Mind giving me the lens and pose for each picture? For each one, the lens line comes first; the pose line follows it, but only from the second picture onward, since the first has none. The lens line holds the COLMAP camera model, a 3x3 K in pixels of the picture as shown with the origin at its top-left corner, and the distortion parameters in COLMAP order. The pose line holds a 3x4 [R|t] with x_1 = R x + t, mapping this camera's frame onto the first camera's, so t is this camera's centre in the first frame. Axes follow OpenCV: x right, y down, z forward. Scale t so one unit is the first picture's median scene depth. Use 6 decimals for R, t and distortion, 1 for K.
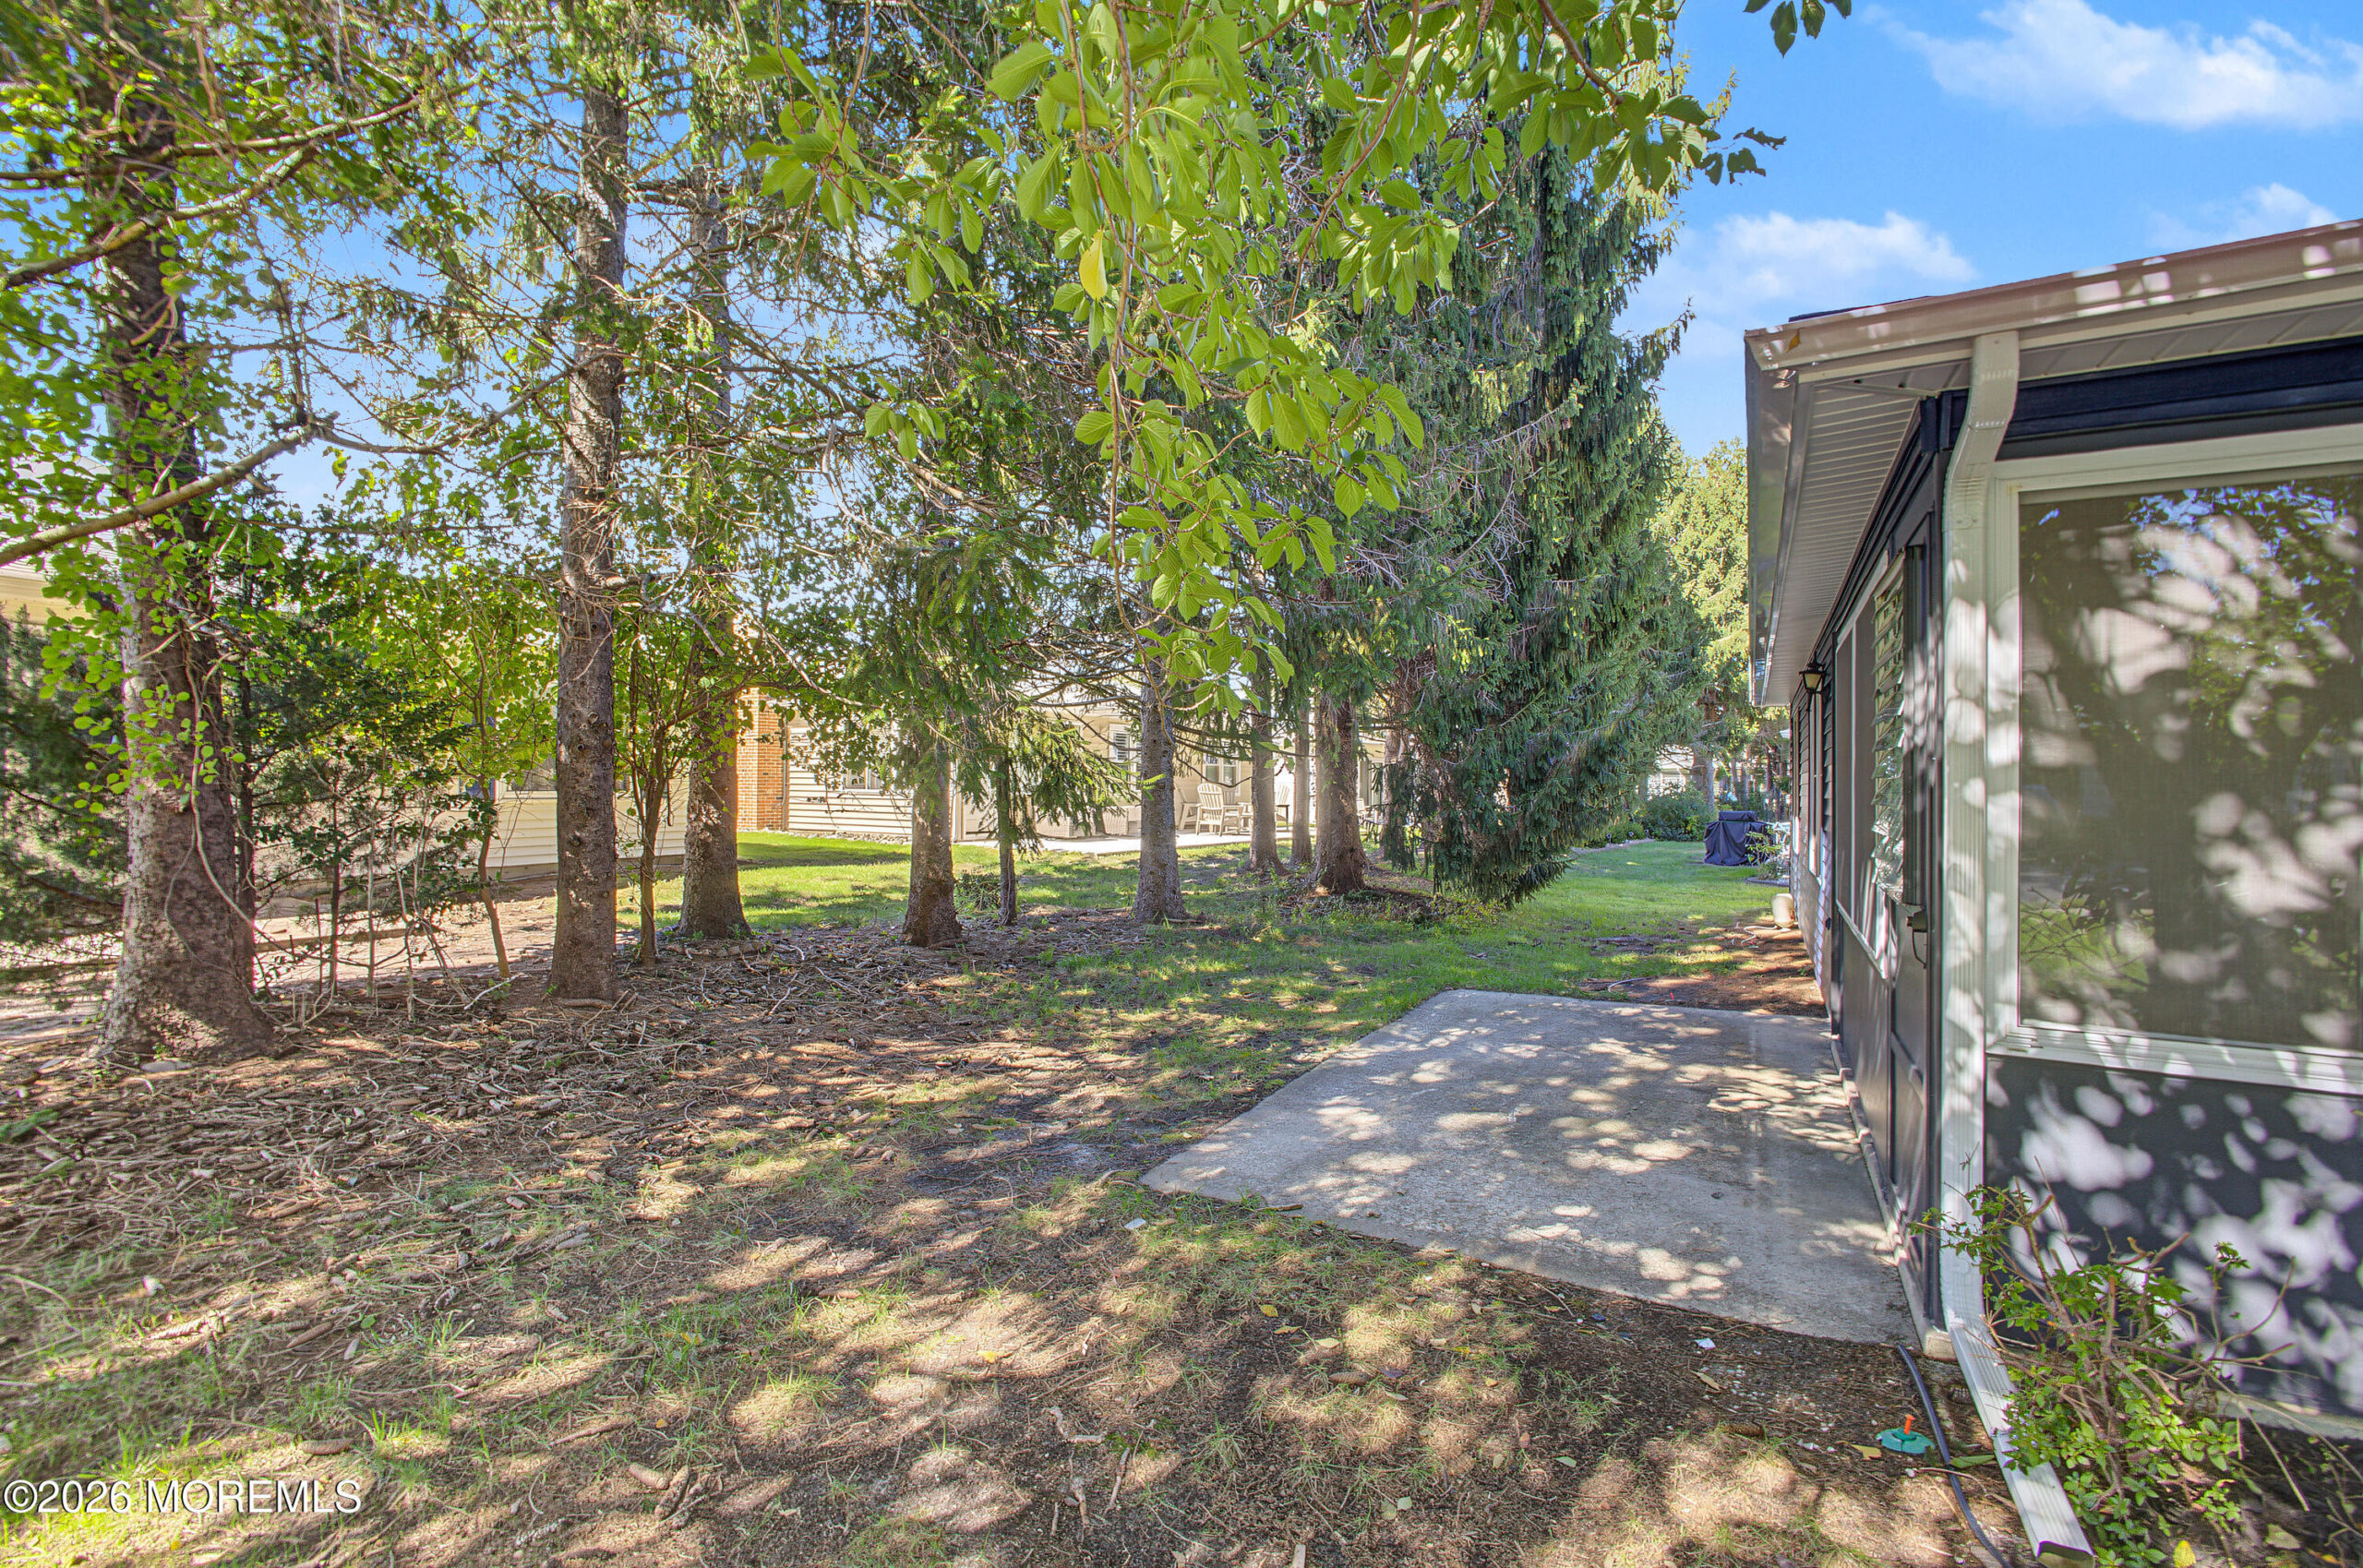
lens RADIAL K [[1030.6, 0, 1184.6], [0, 1030.6, 776.6], [0, 0, 1]] dist [-0.013928, 0.008528]
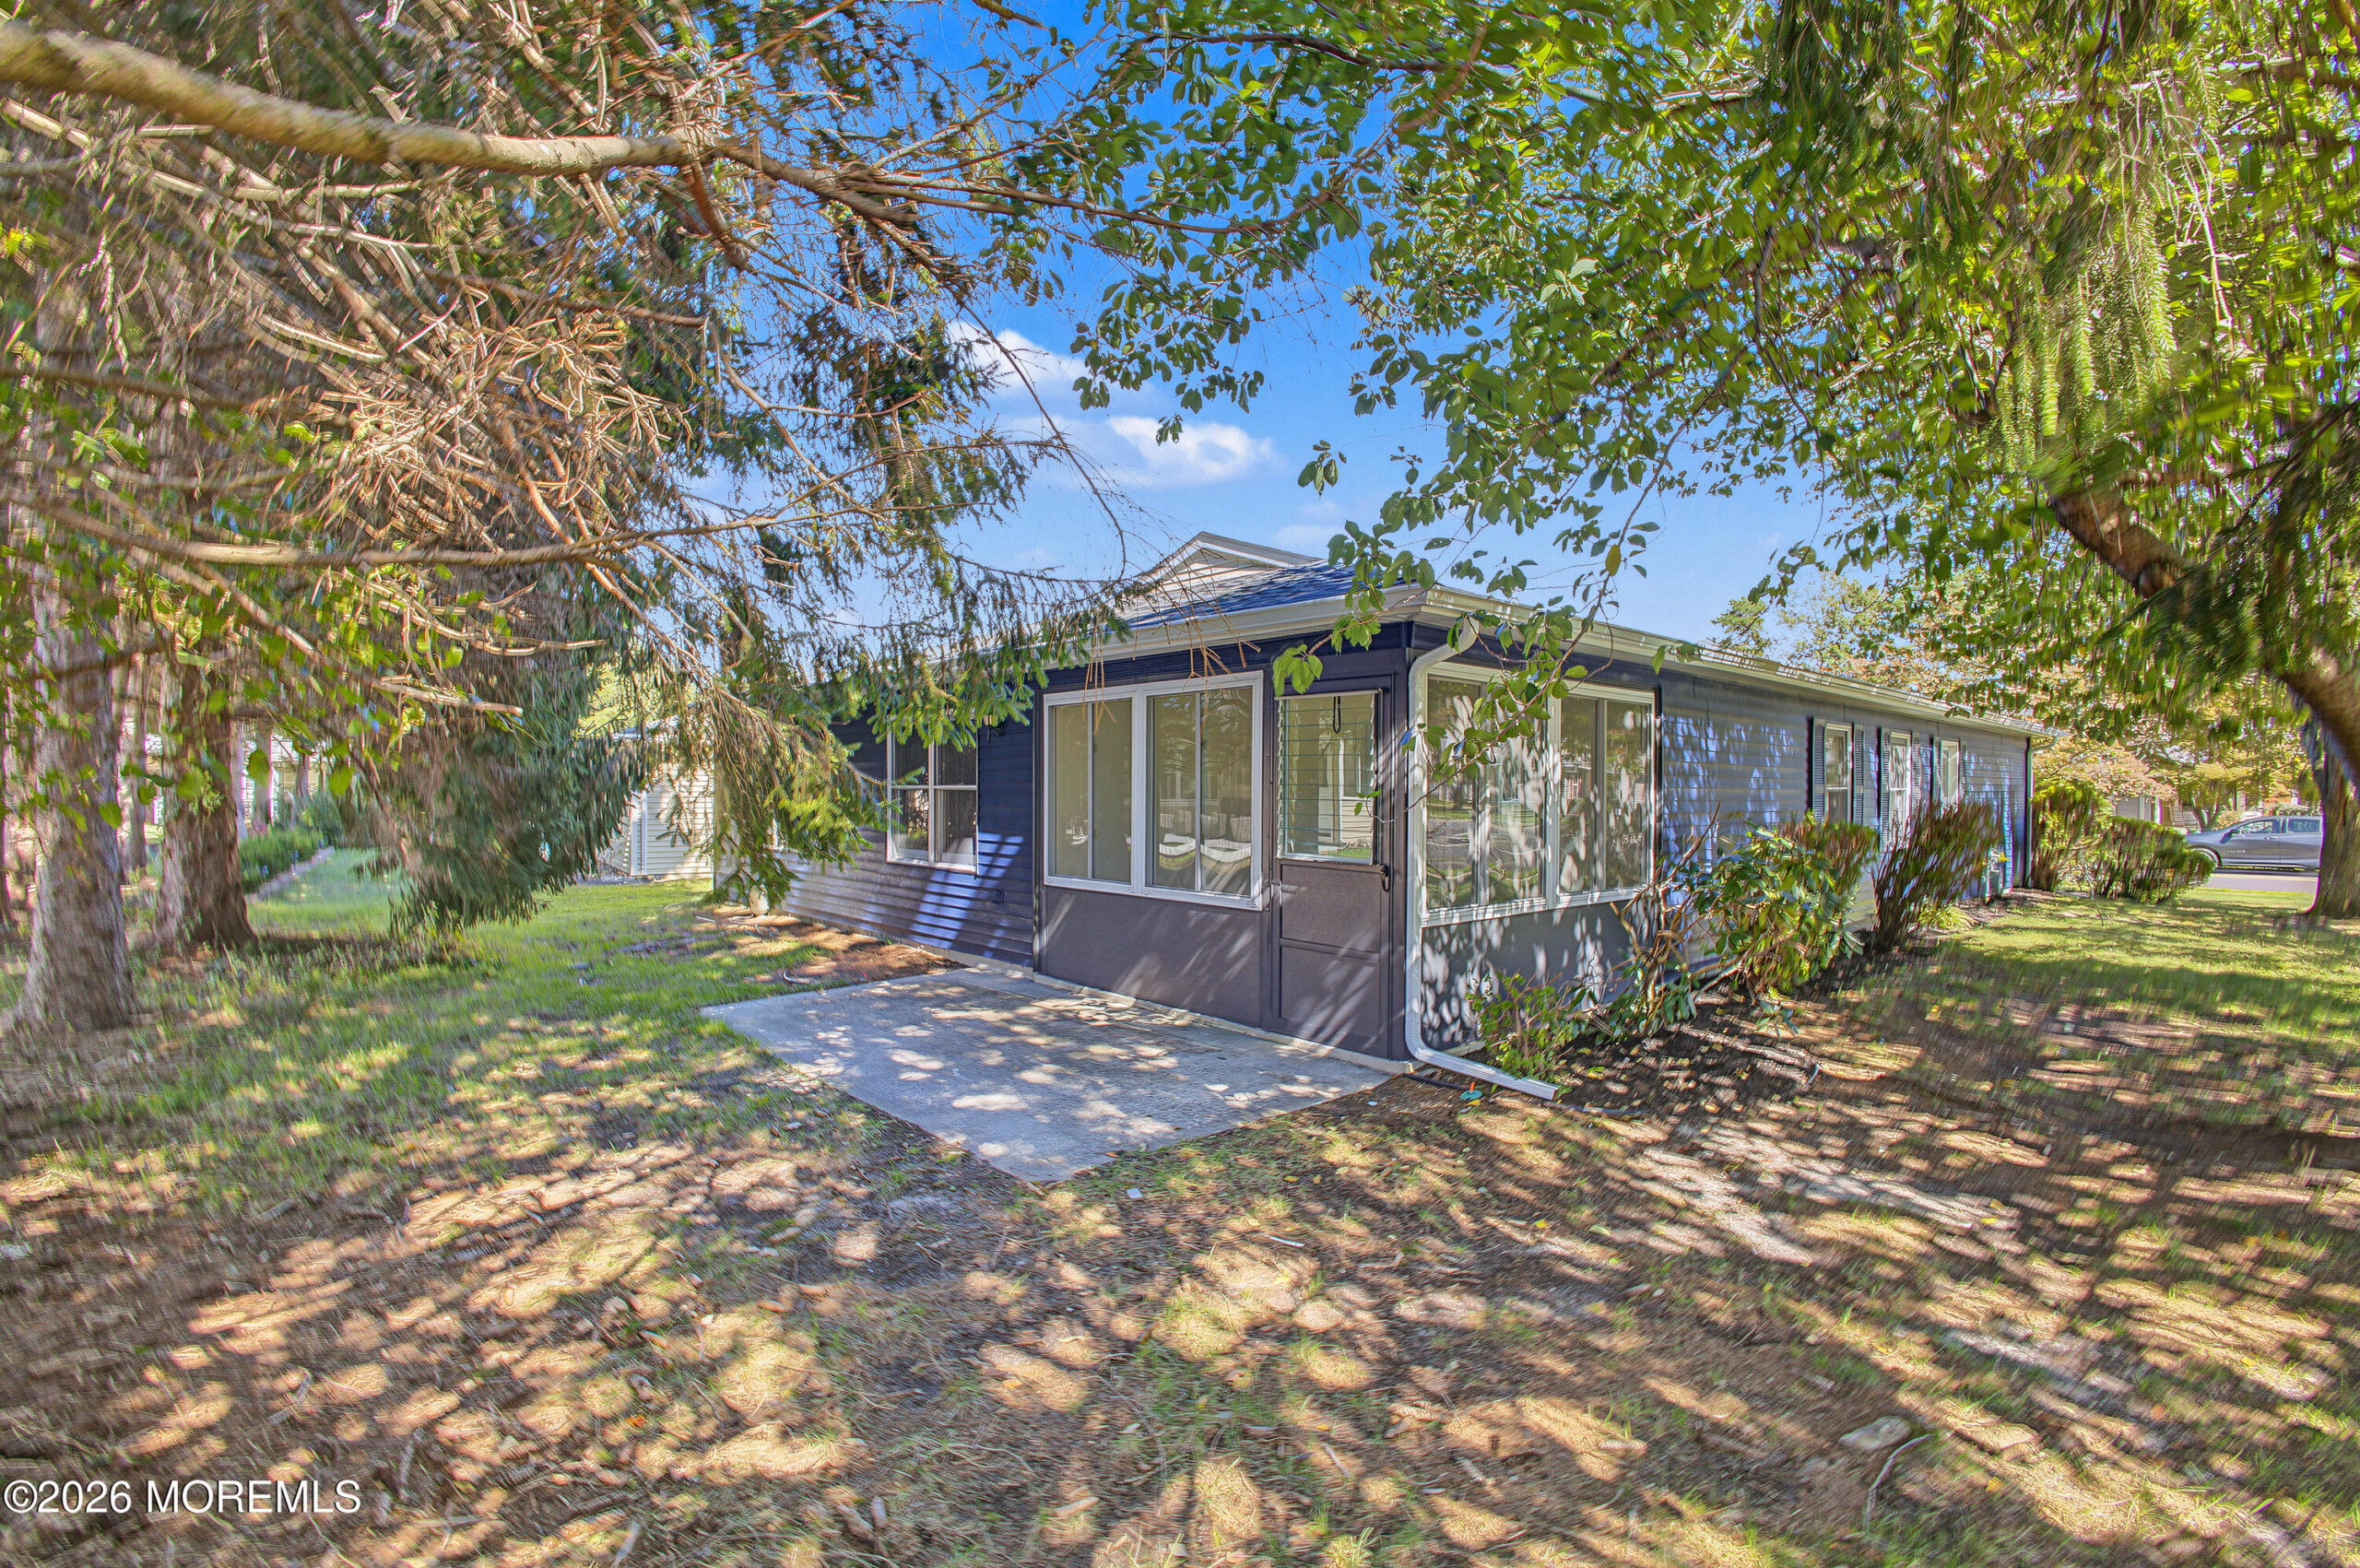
lens RADIAL K [[1029.4, 0, 1183.1], [0, 1029.4, 776.6], [0, 0, 1]] dist [-0.013928, 0.008528]
pose [[0.341684, 0.001015, 0.939814, -1.018089], [-0.009954, 0.999947, 0.002539, -0.040889], [-0.939762, -0.010222, 0.341676, 0.497828]]
